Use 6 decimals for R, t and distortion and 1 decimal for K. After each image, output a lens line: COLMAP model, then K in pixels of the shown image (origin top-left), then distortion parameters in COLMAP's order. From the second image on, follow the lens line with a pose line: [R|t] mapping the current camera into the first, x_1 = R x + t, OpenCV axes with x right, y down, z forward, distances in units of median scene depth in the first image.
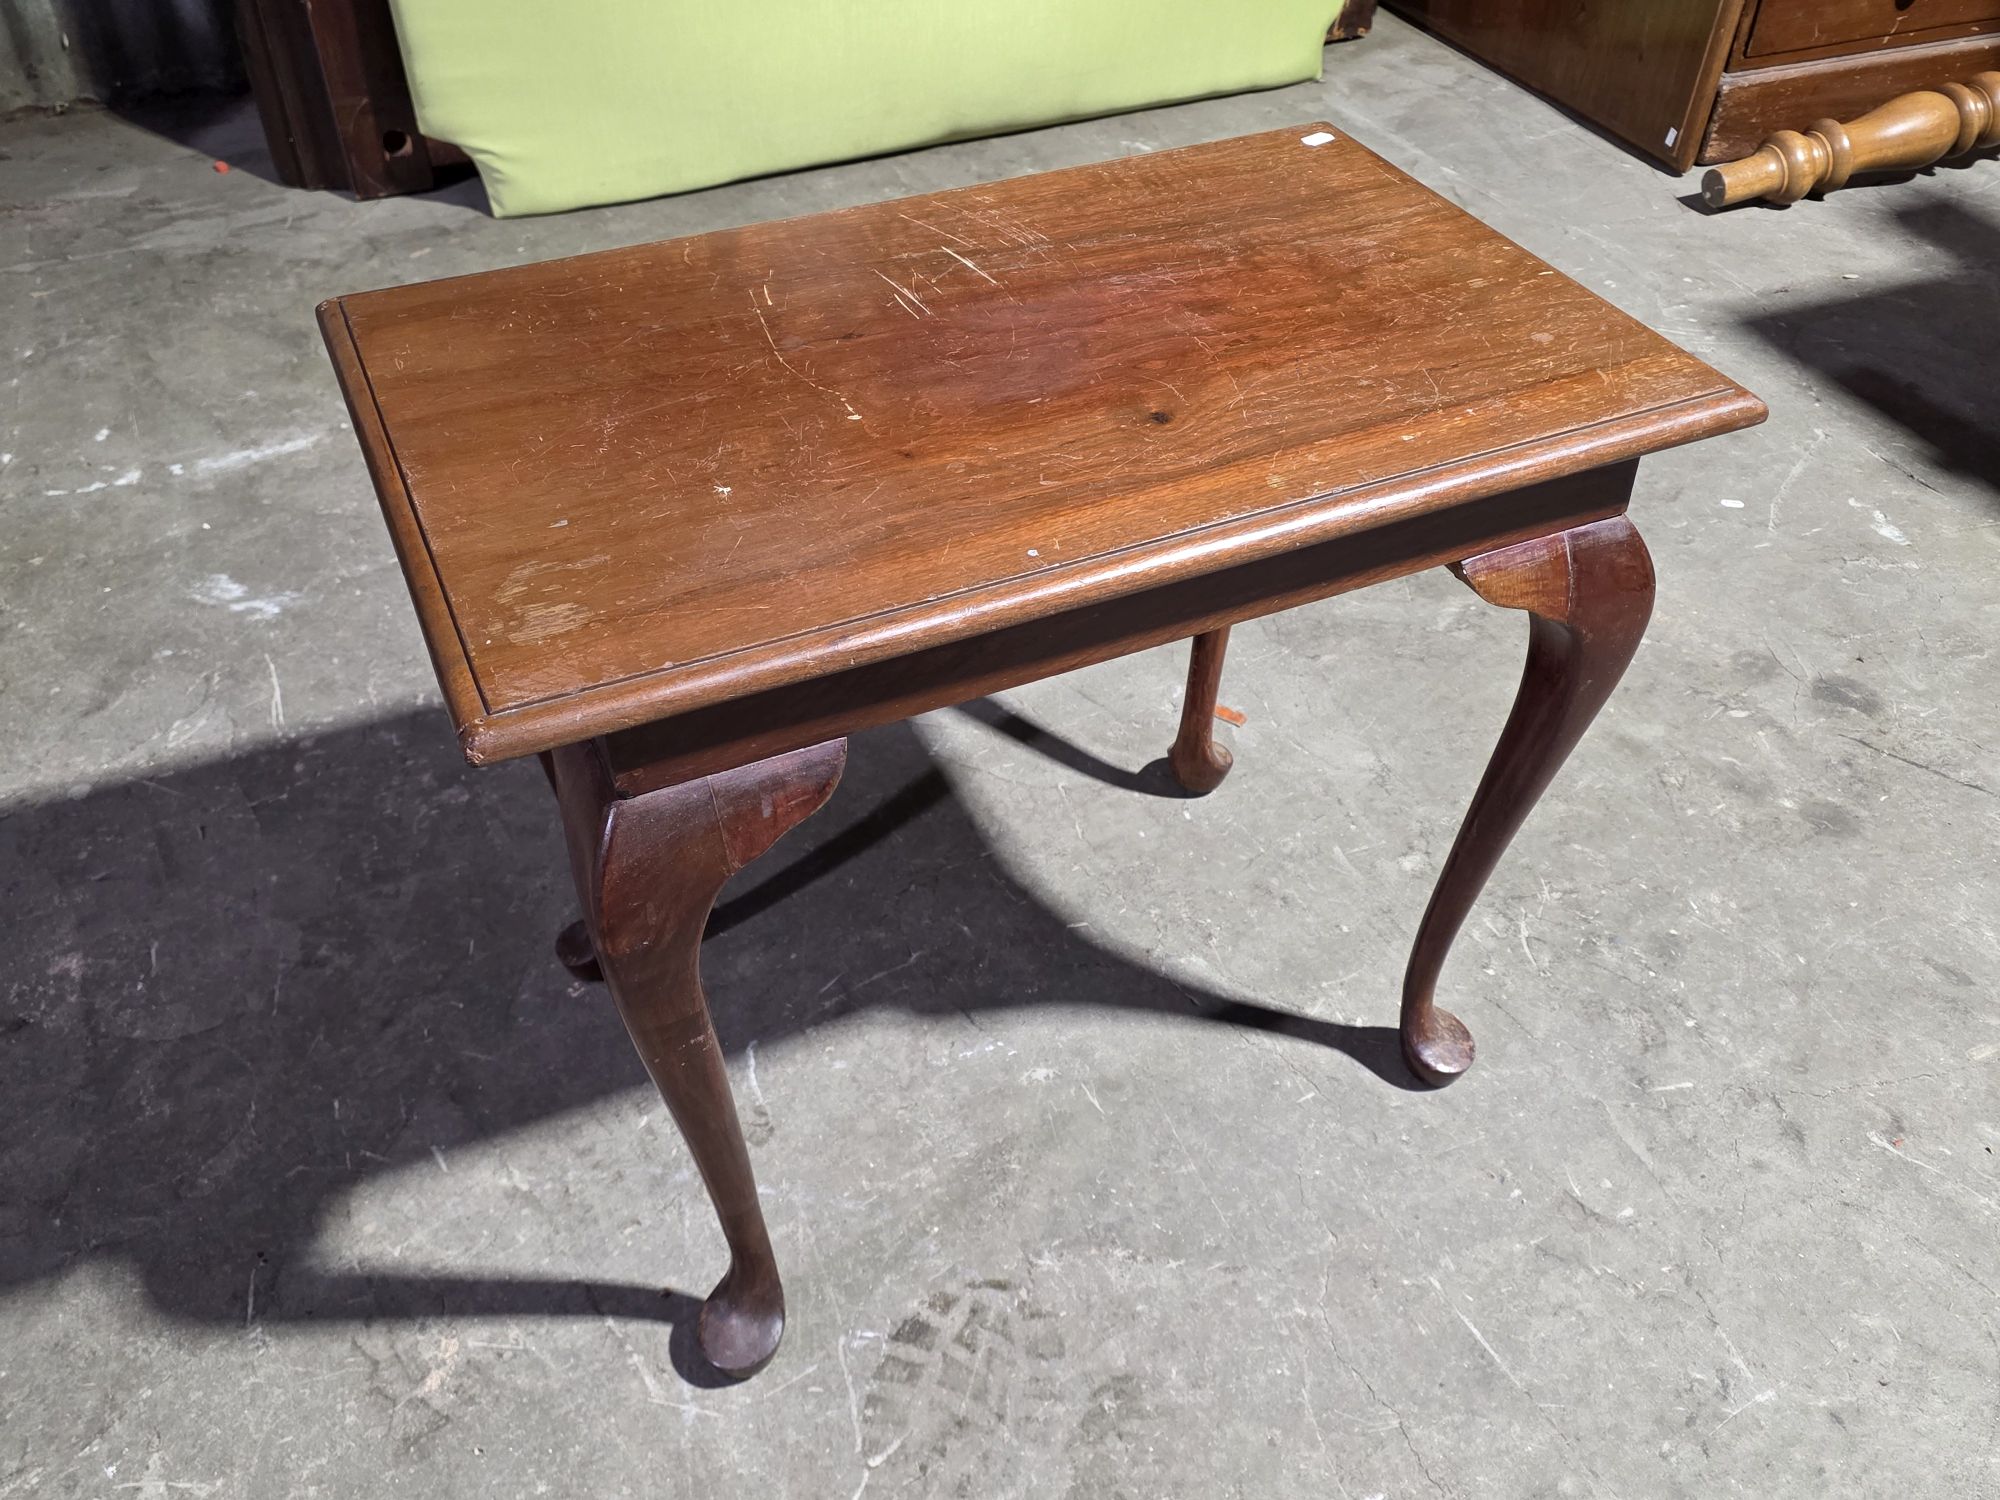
lens RADIAL K [[1733.5, 0, 1002.7], [0, 1733.5, 752.6], [0, 0, 1]] dist [0.060408, -0.074886]
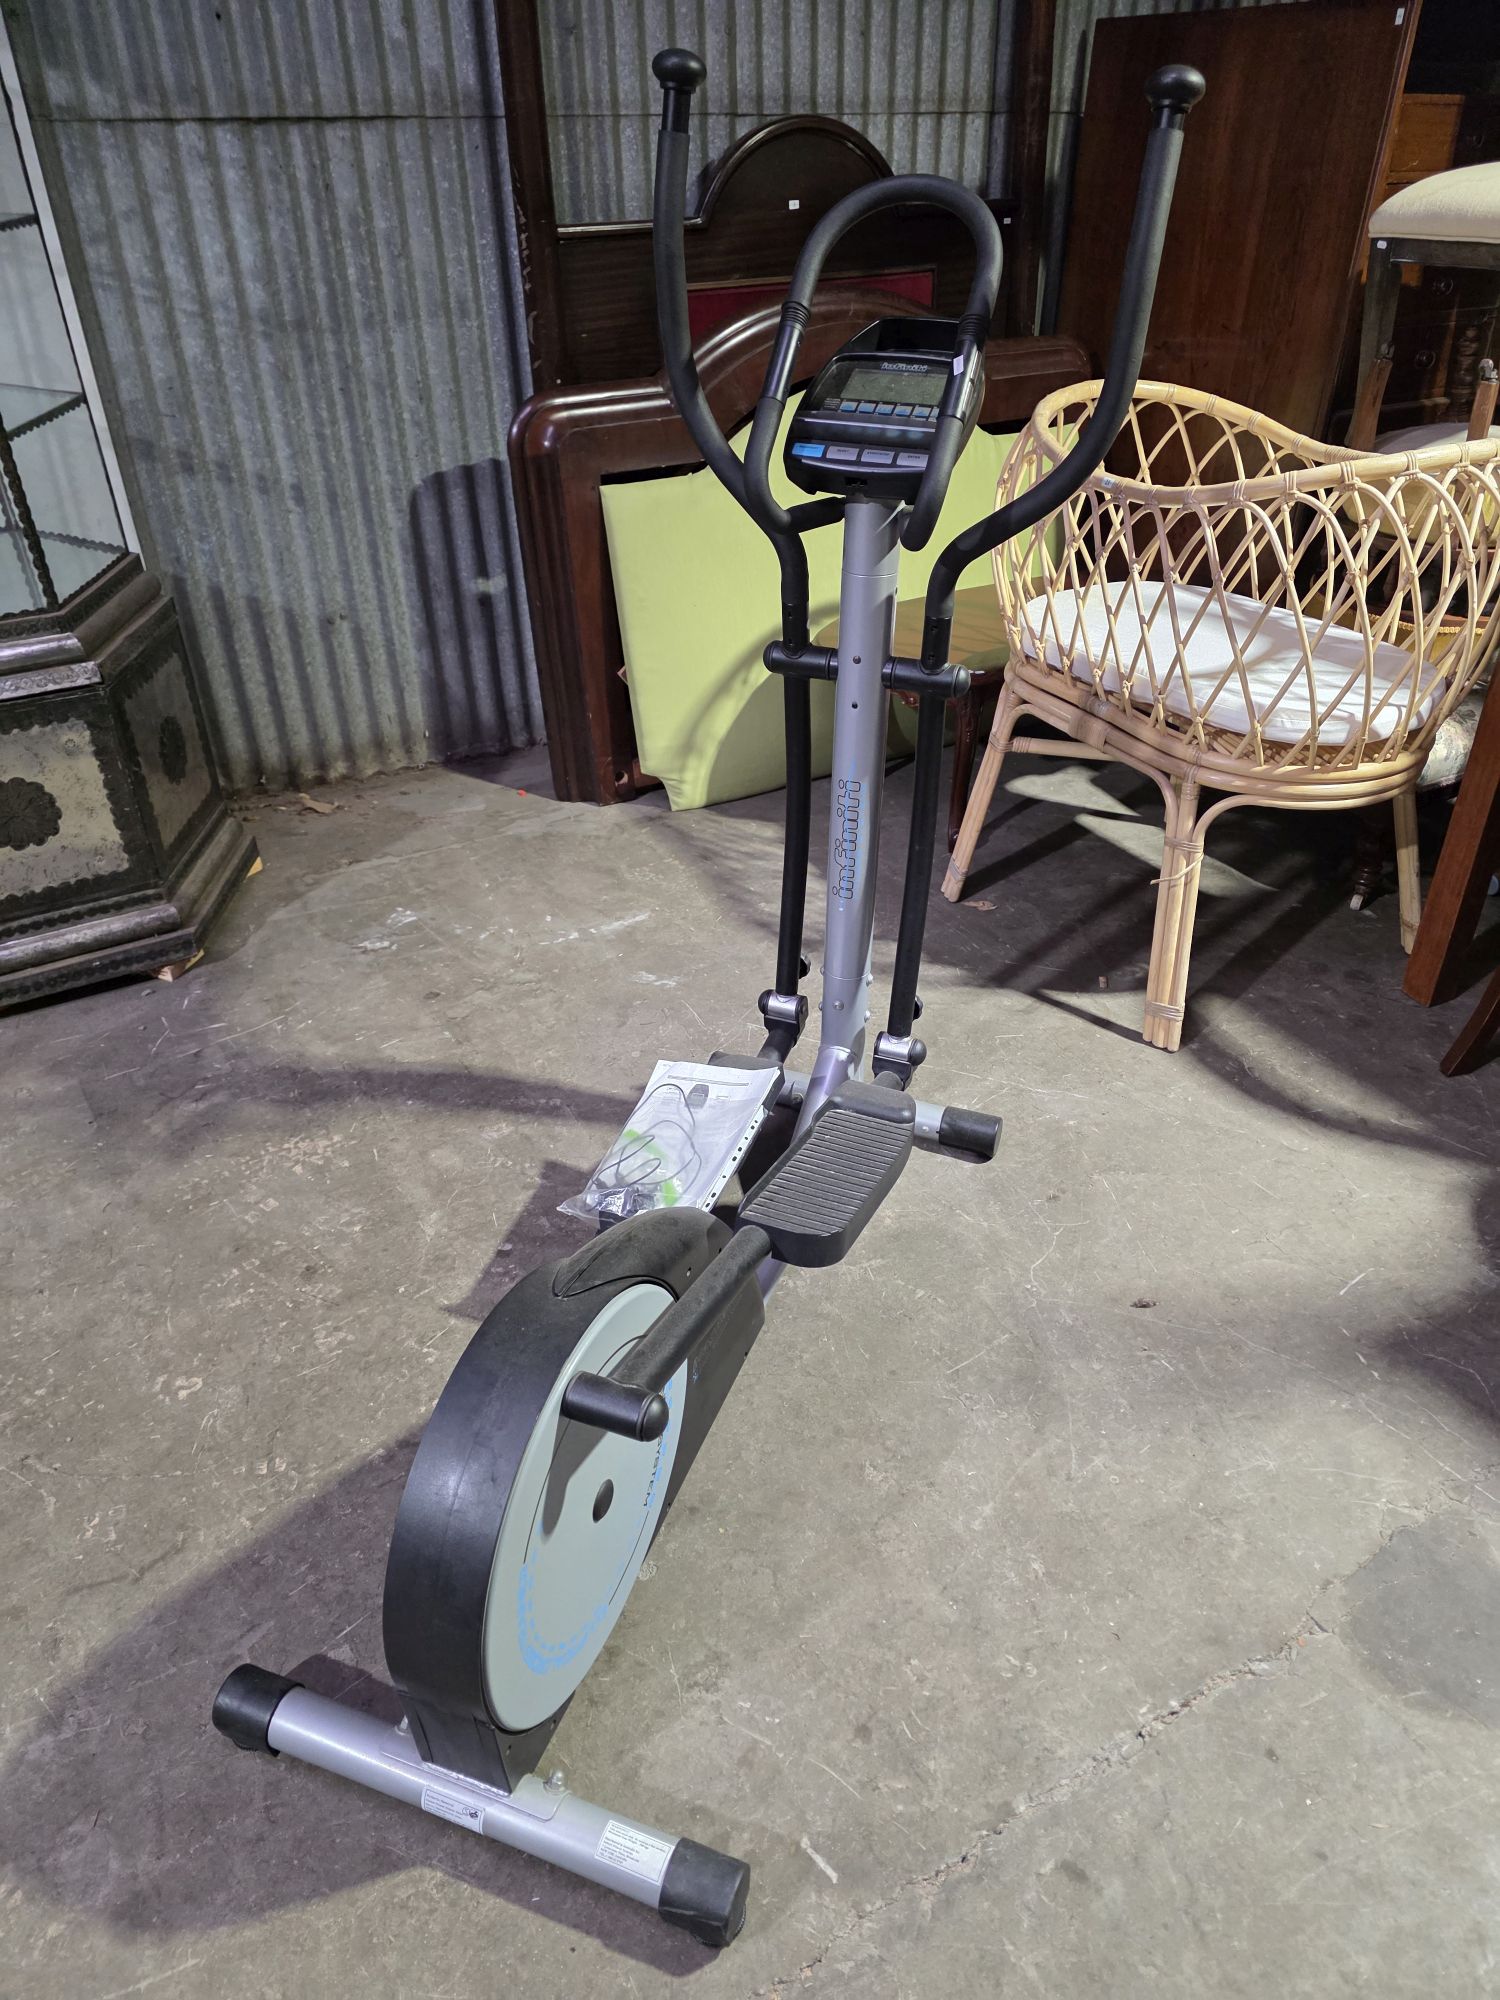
lens RADIAL K [[1372.5, 0, 779.7], [0, 1372.5, 1015.8], [0, 0, 1]] dist [0.049805, -0.057033]
pose [[0.995797, -0.059462, 0.069663, -0.451256], [0.068309, 0.988841, -0.132389, 0.225131], [-0.061014, 0.136591, 0.988747, -0.833704]]
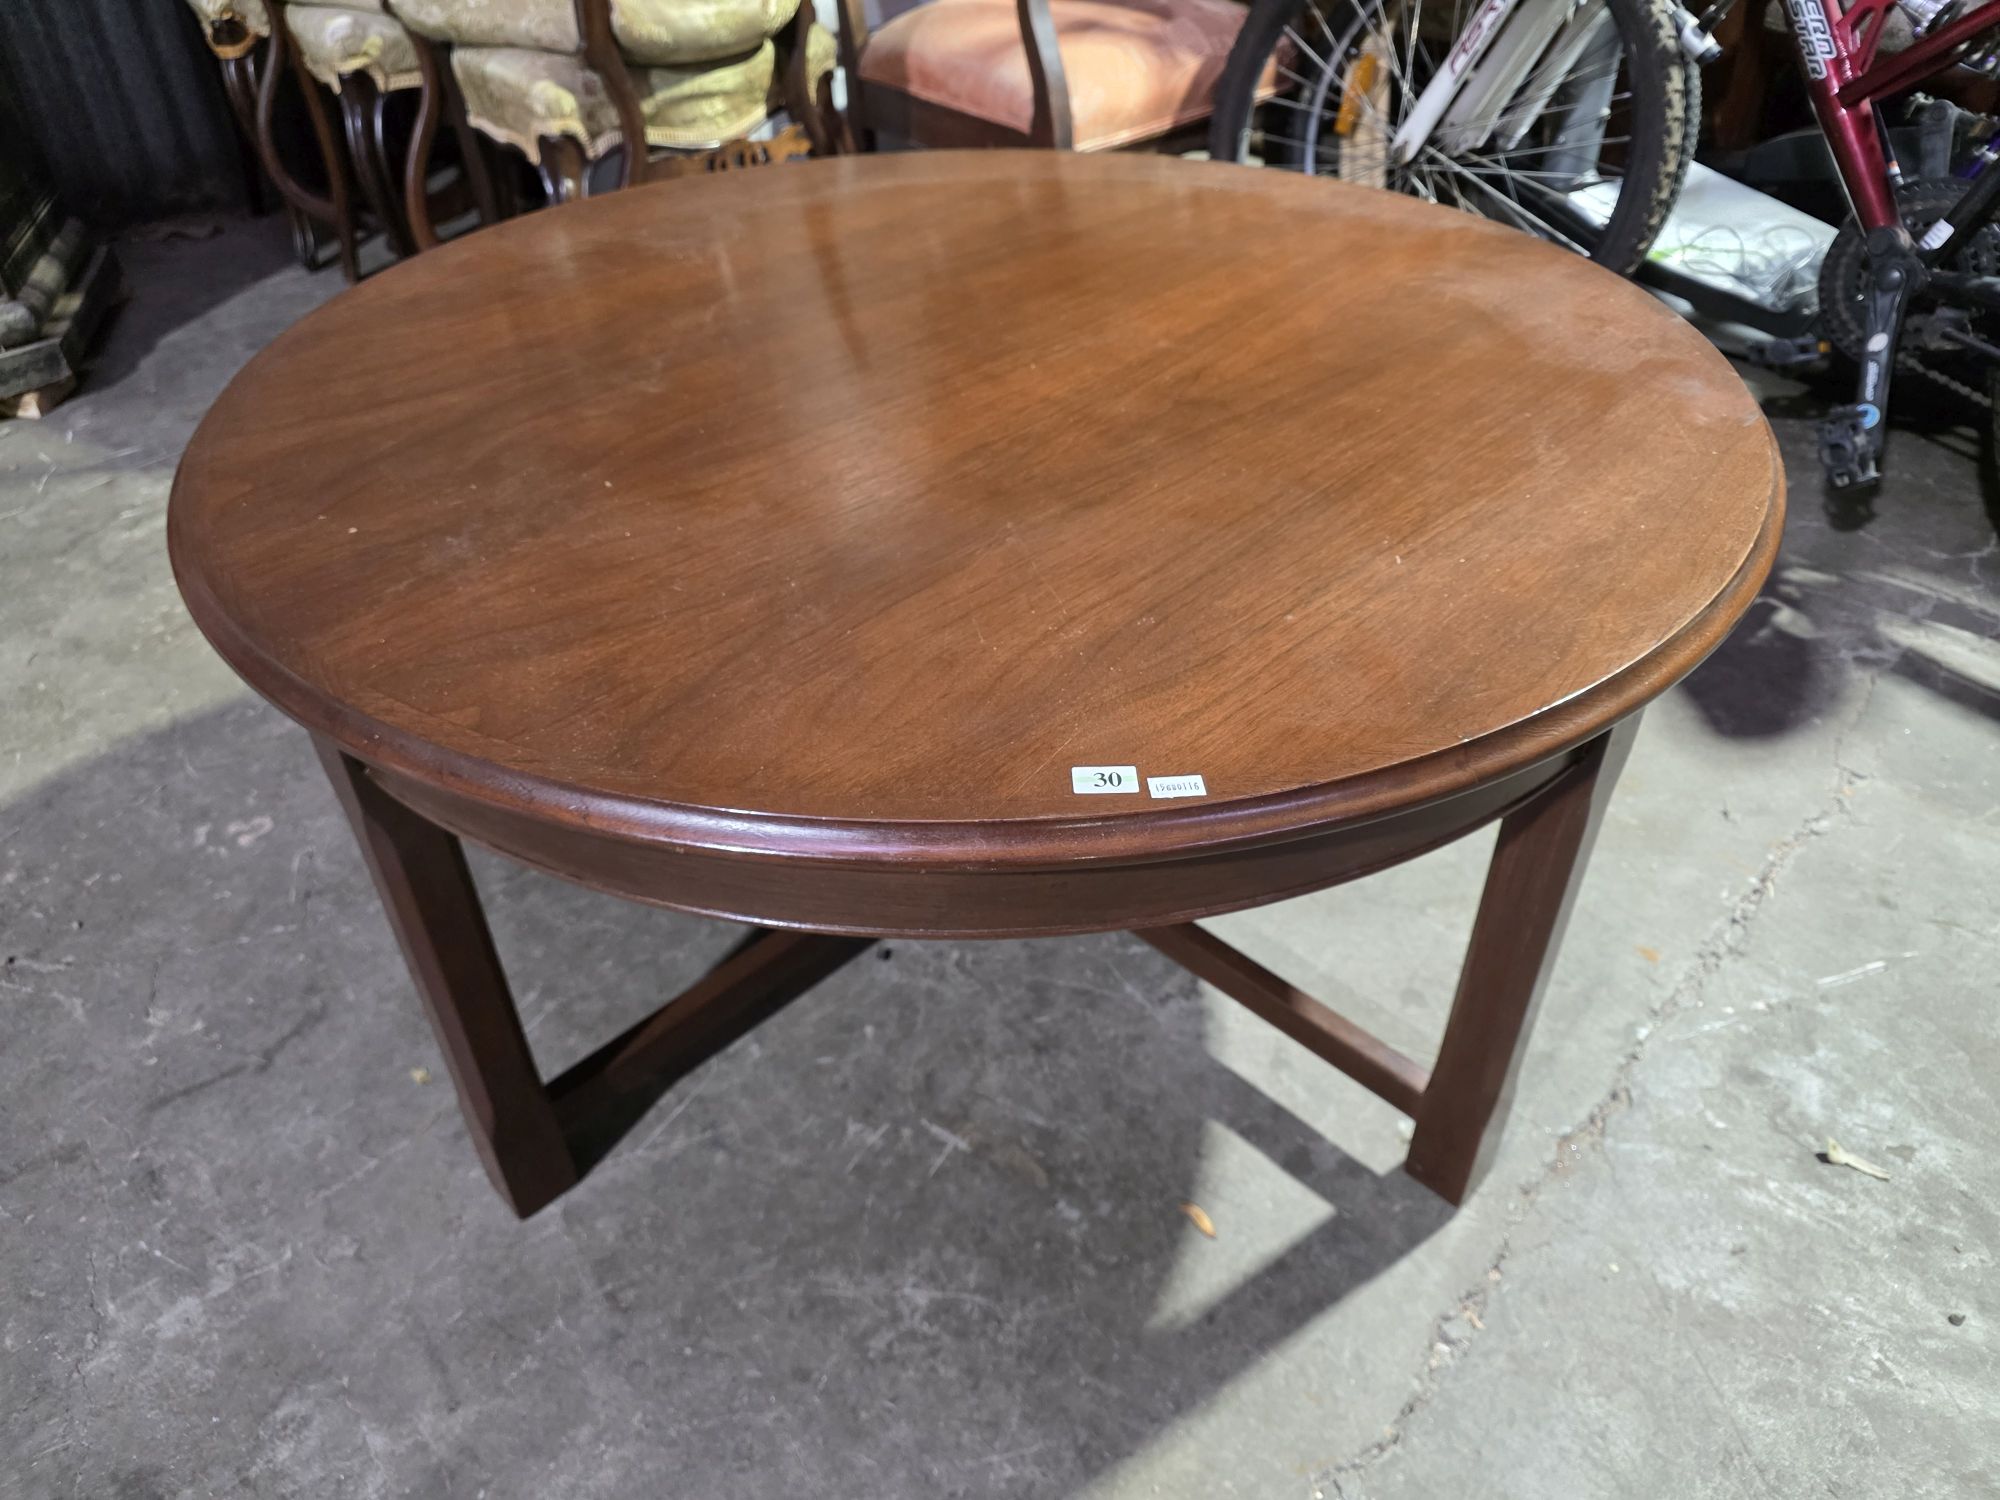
lens RADIAL K [[1372.5, 0, 1017.8], [0, 1372.5, 751.3], [0, 0, 1]] dist [0.049805, -0.057033]
pose [[0.928825, -0.239858, 0.282403, -0.737240], [0.255967, 0.966457, -0.021023, 0.462209], [-0.267888, 0.091813, 0.959065, -0.401979]]
